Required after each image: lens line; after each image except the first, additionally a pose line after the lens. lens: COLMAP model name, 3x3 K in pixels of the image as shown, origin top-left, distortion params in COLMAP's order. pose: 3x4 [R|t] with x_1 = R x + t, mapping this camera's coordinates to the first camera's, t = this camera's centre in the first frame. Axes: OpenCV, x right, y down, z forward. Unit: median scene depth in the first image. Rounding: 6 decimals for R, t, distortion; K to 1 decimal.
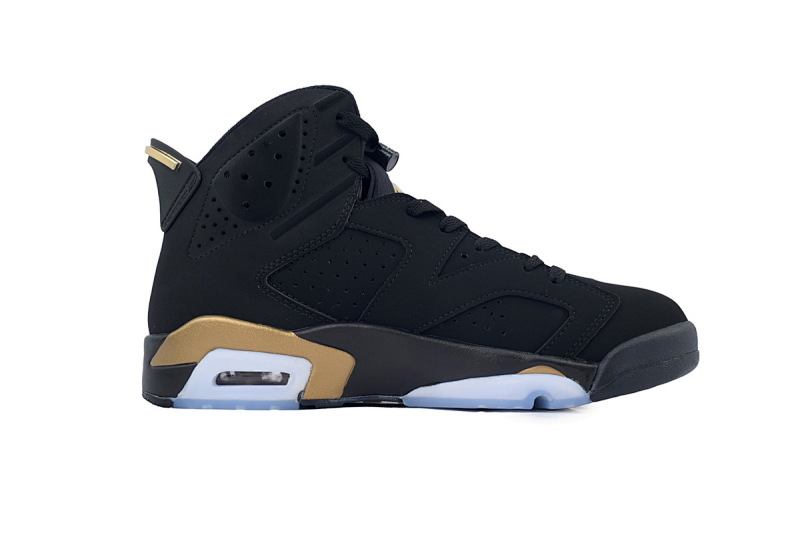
lens RADIAL K [[788.7, 0, 400.0], [0, 788.7, 266.5], [0, 0, 1]] dist [-0.001204, -0.001753]
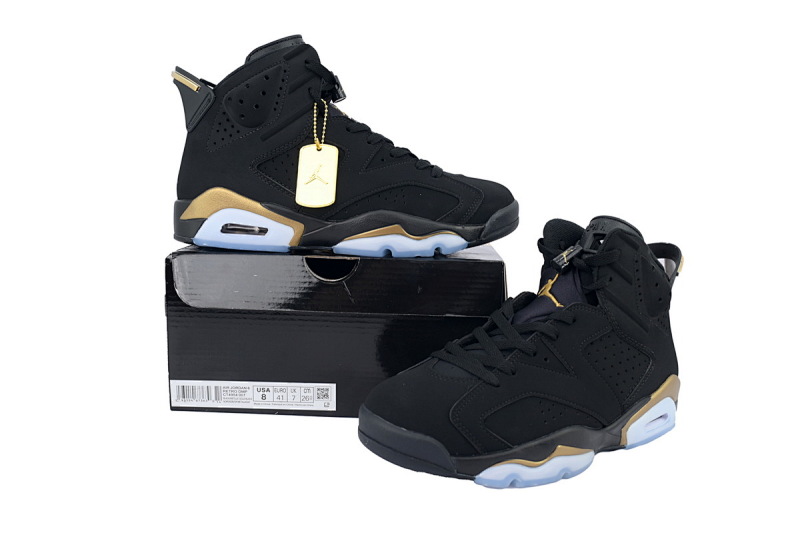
lens RADIAL K [[694.4, 0, 400.0], [0, 694.4, 266.5], [0, 0, 1]] dist [-0.124215, 0.000409]
pose [[0.978586, 0.025236, 0.204285, -0.162077], [-0.062167, 0.982345, 0.176447, -0.046705], [-0.196226, -0.185368, 0.962878, -0.381250]]
